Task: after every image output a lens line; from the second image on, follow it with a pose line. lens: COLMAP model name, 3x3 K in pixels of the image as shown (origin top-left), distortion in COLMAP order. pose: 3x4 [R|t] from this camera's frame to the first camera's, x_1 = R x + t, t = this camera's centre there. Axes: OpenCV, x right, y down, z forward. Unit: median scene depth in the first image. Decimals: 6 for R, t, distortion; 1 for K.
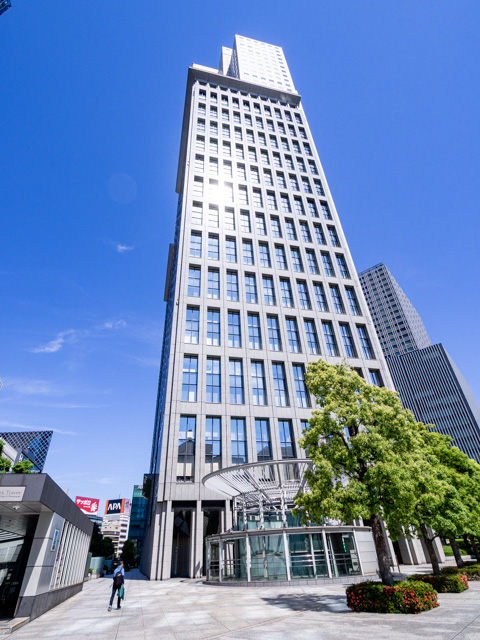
lens RADIAL K [[341.4, 0, 240.0], [0, 341.4, 320.0], [0, 0, 1]] dist [-0.001105, -0.000545]
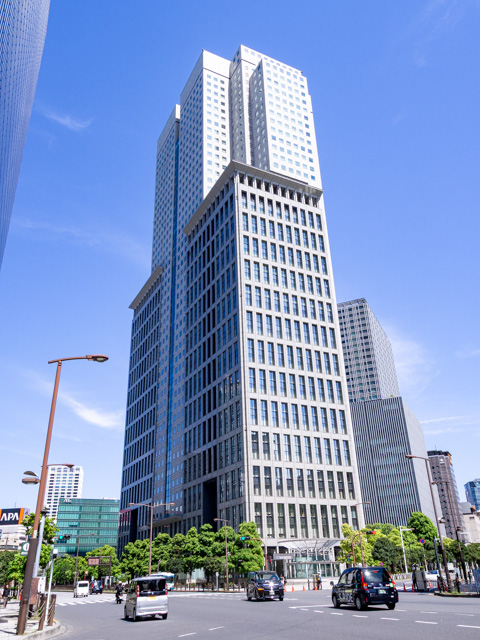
lens RADIAL K [[527.8, 0, 240.0], [0, 527.8, 320.0], [0, 0, 1]] dist [0.039237, 0.000390]
pose [[0.971518, 0.111598, 0.209044, -0.280020], [-0.143386, 0.979188, 0.143635, -0.323690], [-0.188664, -0.169518, 0.967300, -0.478112]]
